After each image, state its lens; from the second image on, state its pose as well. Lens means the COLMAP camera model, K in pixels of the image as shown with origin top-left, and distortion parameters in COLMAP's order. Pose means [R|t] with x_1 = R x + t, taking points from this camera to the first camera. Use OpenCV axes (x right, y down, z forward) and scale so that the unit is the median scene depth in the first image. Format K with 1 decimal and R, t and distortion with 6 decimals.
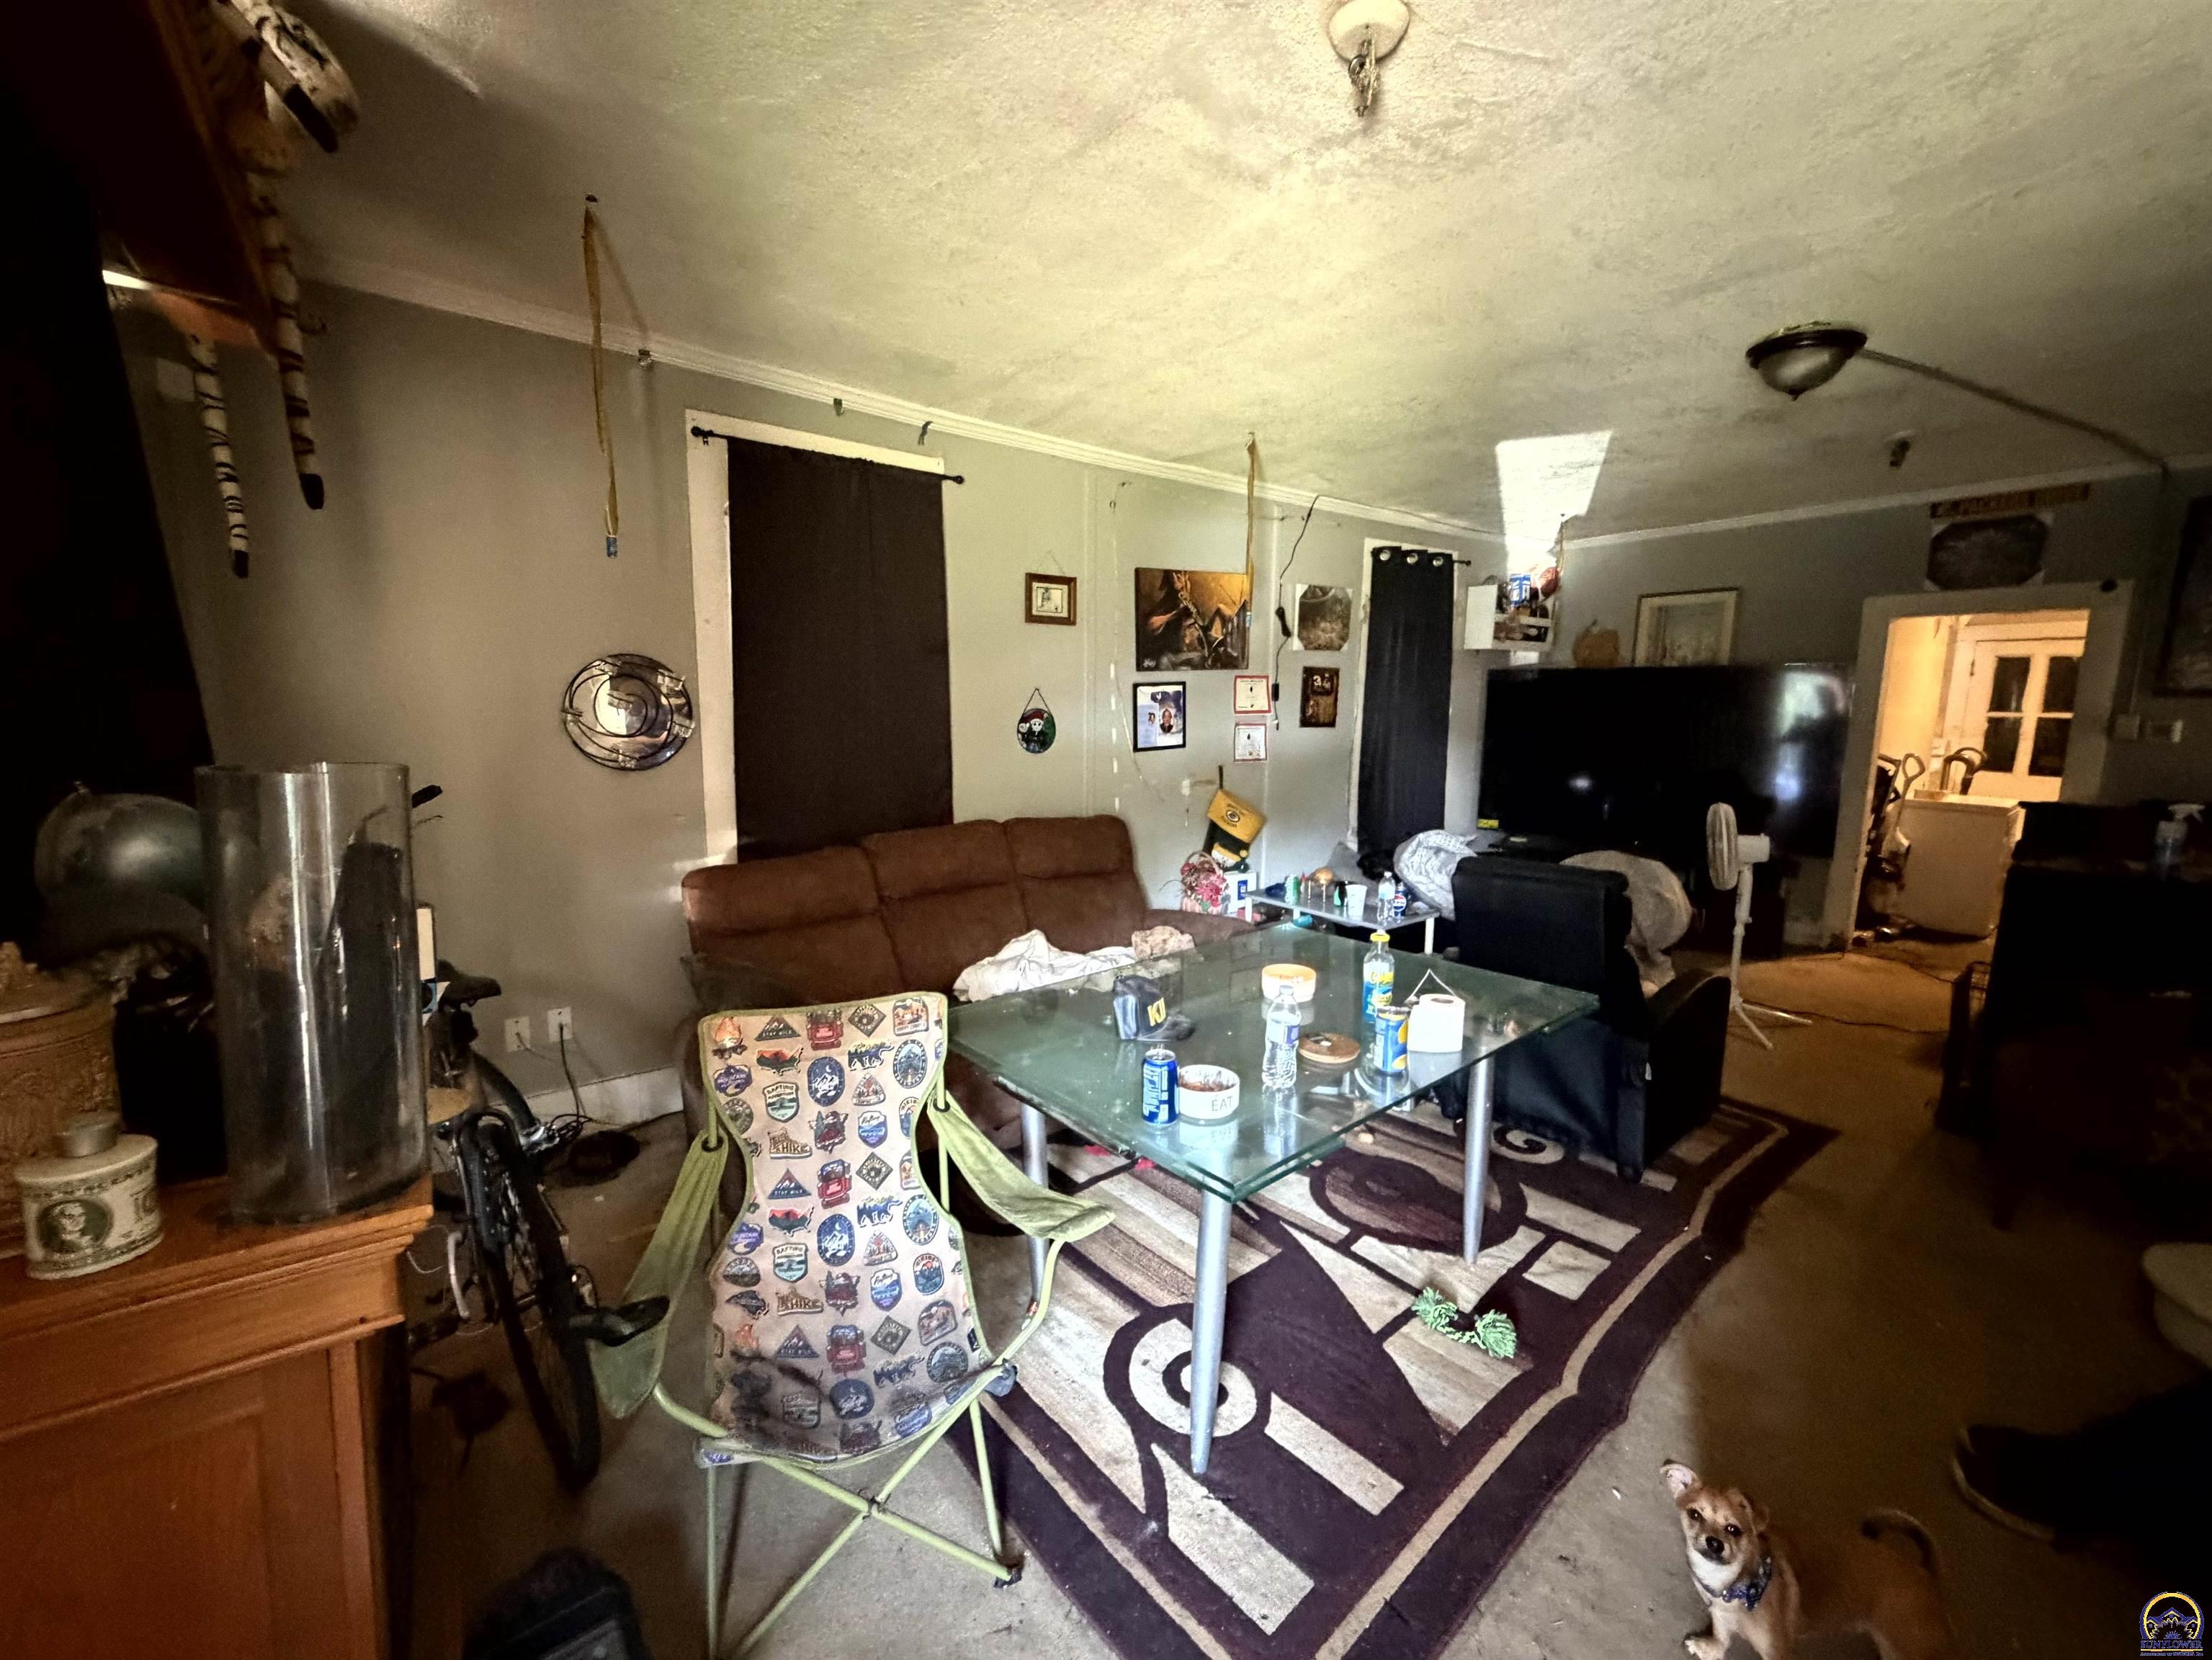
lens RADIAL K [[891.3, 0, 1101.5], [0, 891.3, 831.3], [0, 0, 1]] dist [0.002131, 0.000209]
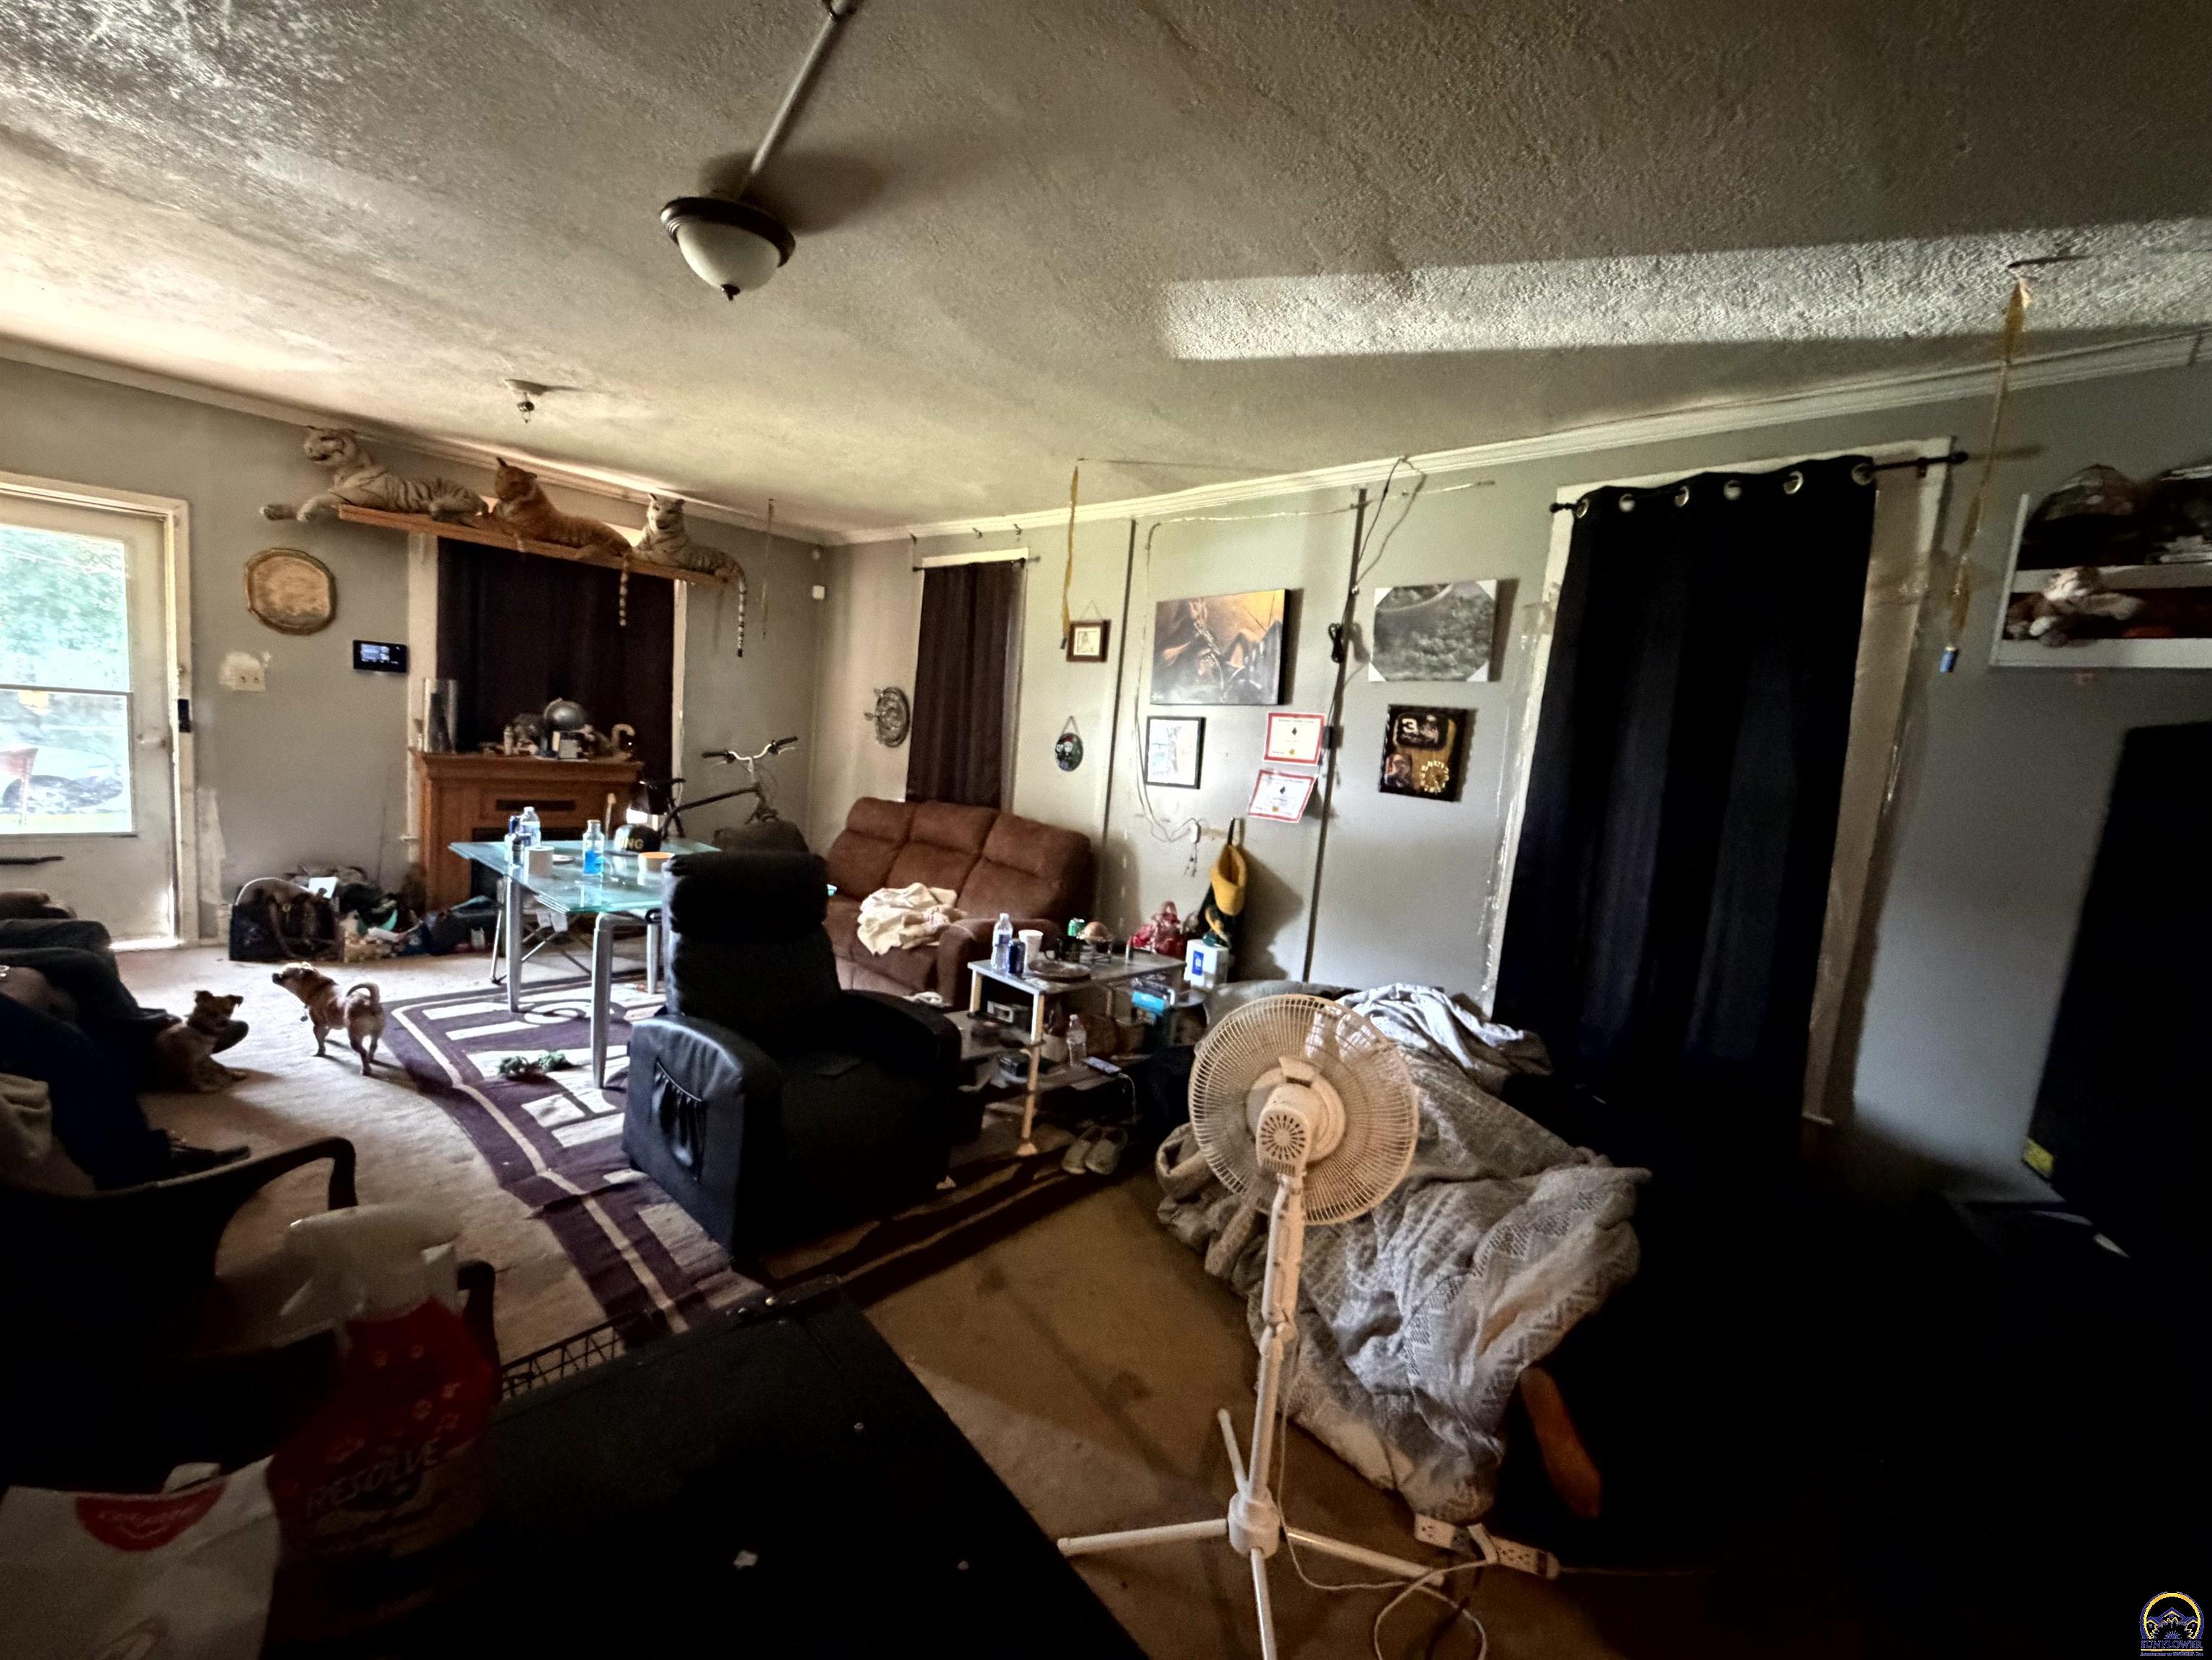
lens RADIAL K [[891.3, 0, 1102.2], [0, 891.3, 832.3], [0, 0, 1]] dist [0.002131, 0.000209]
pose [[0.143336, 0.123901, -0.981888, 1.031060], [-0.228477, 0.969474, 0.088982, -0.115997], [0.962940, 0.211585, 0.167270, 0.806909]]
